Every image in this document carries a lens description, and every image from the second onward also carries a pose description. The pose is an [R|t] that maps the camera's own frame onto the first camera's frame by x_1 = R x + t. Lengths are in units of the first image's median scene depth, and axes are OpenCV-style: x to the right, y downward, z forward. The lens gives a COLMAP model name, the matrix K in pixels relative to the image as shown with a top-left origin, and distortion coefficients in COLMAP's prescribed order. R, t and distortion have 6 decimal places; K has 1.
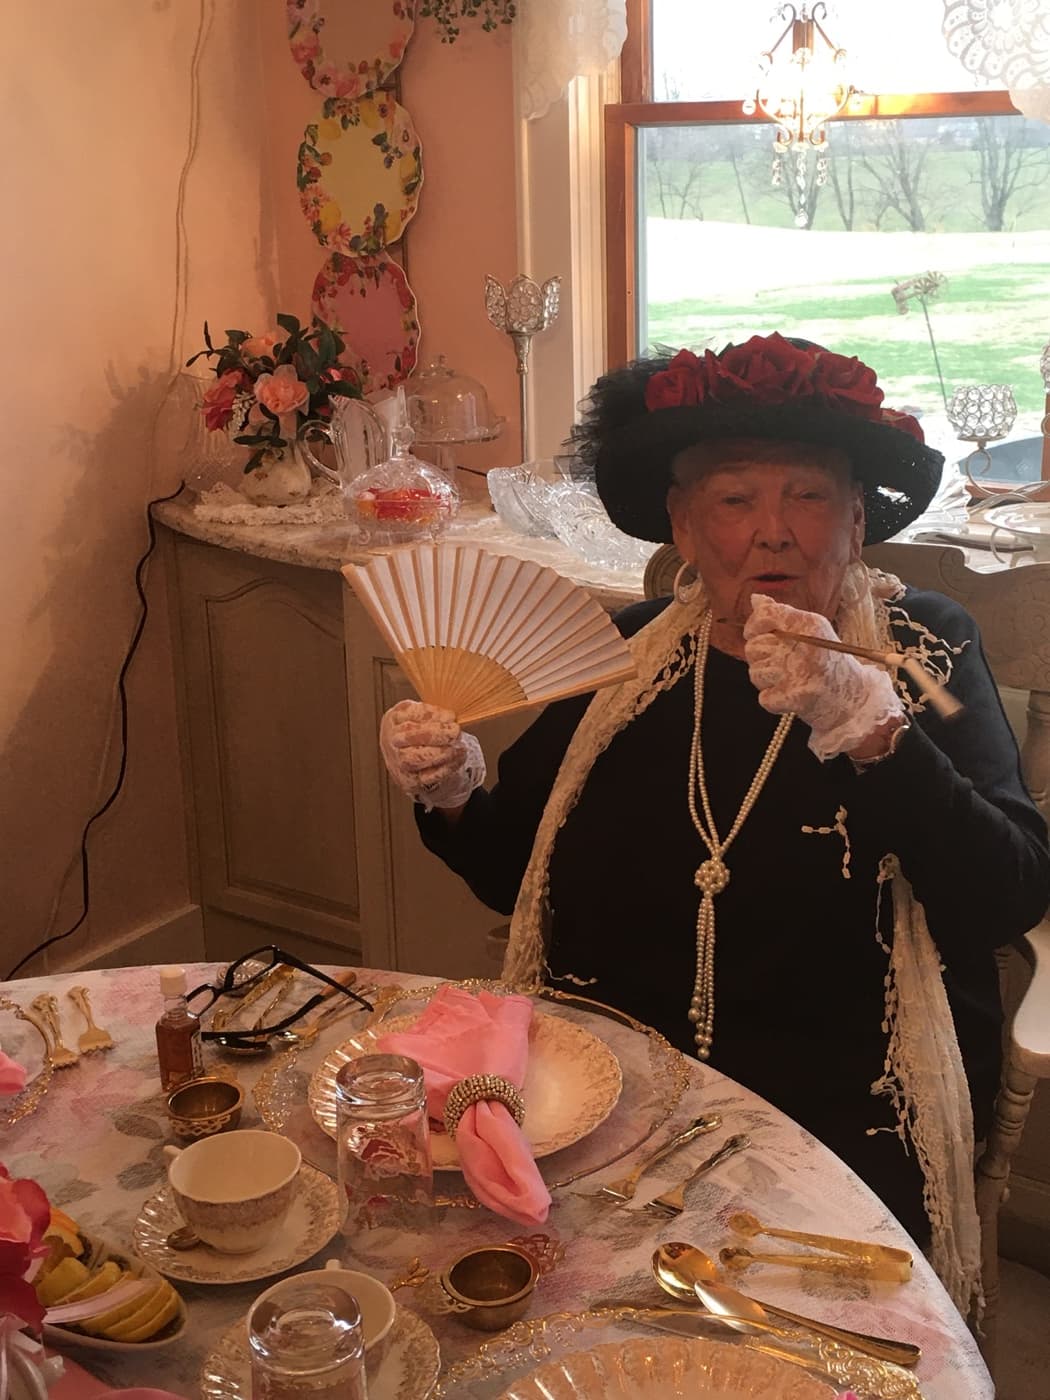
lens RADIAL K [[1867.8, 0, 525.0], [0, 1867.8, 700.0], [0, 0, 1]] dist [0.079216, -0.054485]
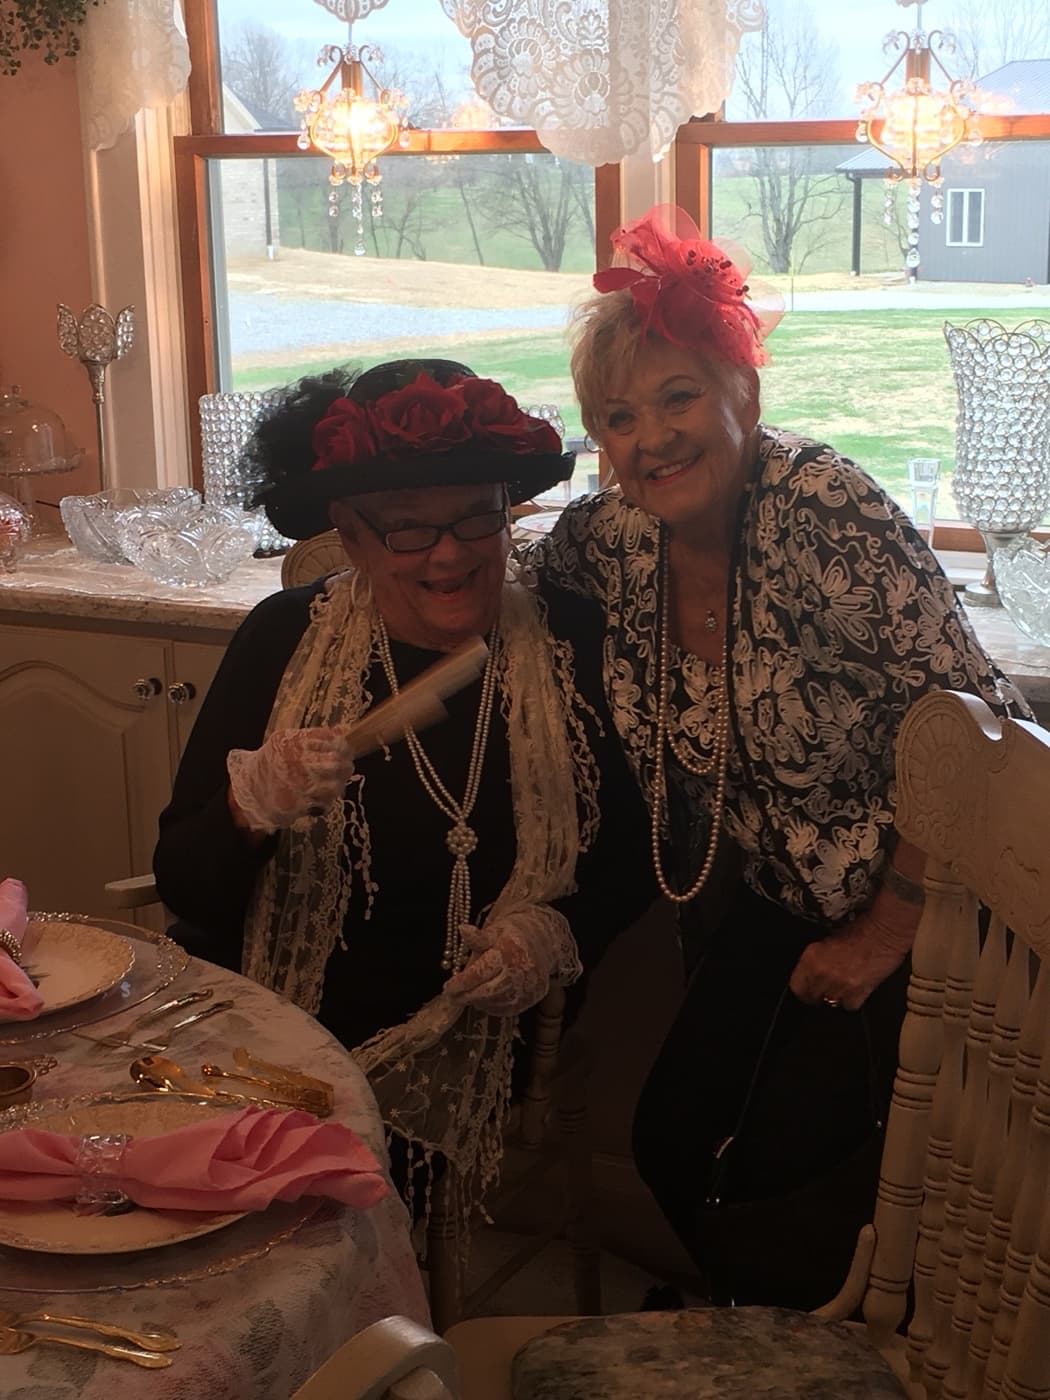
lens RADIAL K [[2432.0, 0, 521.8], [0, 2432.0, 717.6], [0, 0, 1]] dist [0.076093, -0.055992]
pose [[0.992129, -0.025206, 0.122659, 0.062058], [0.033090, 0.997486, -0.062667, 0.083768], [-0.120771, 0.066233, 0.990468, -0.305172]]
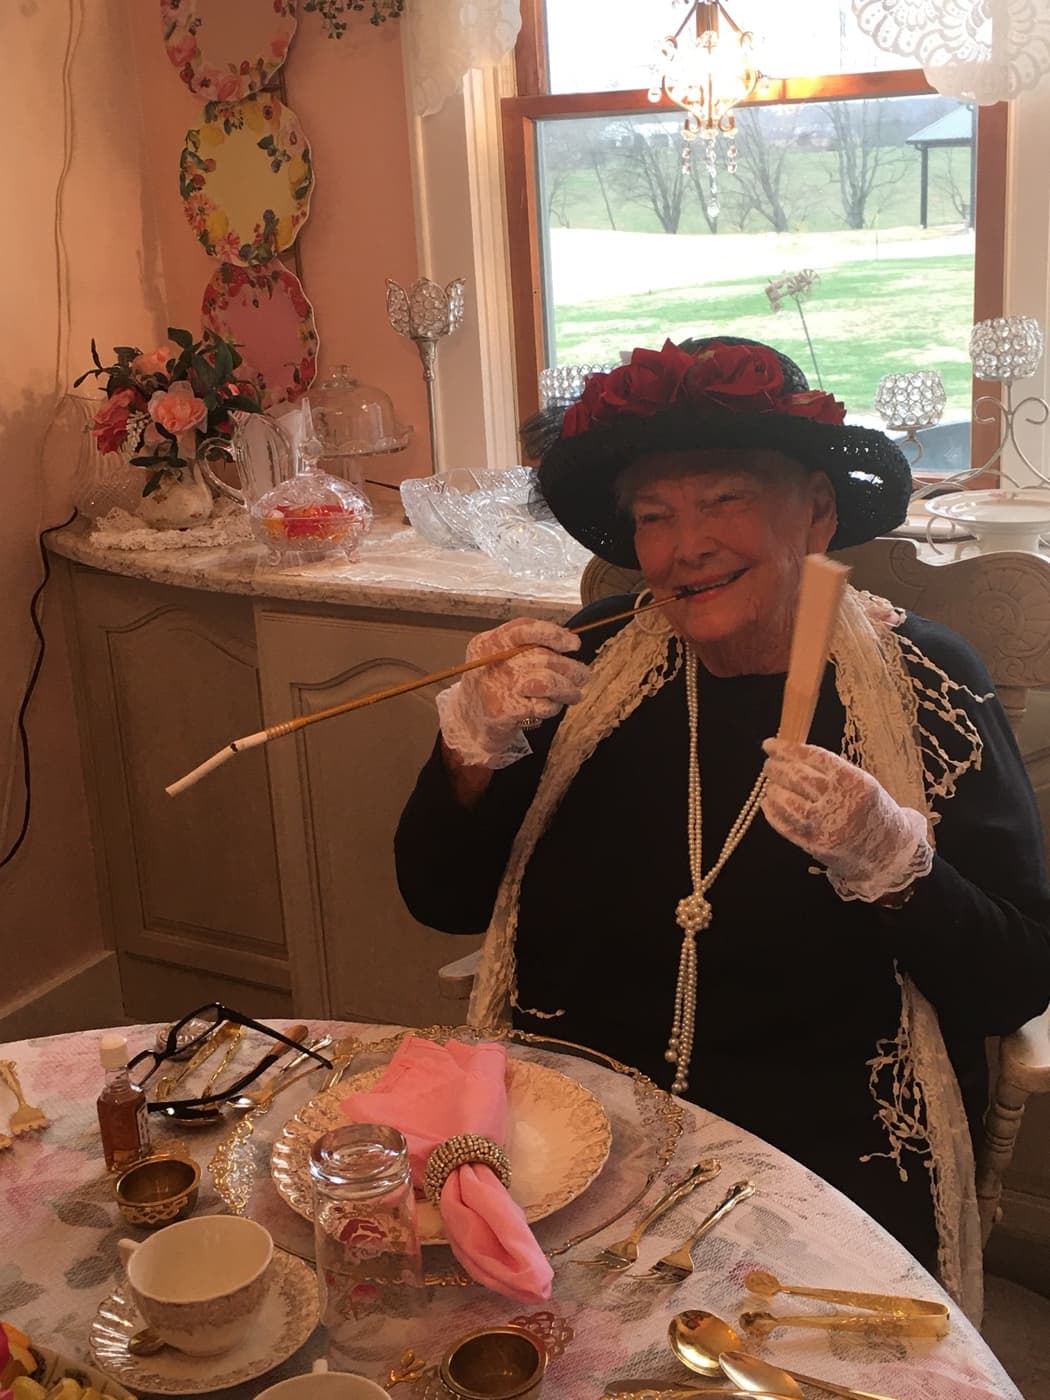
lens RADIAL K [[1867.8, 0, 525.0], [0, 1867.8, 700.0], [0, 0, 1]] dist [0.079216, -0.054485]
pose [[0.996959, -0.050392, 0.059442, -0.019212], [0.050753, 0.998701, -0.004581, -0.003876], [-0.059134, 0.007584, 0.998221, 0.041806]]
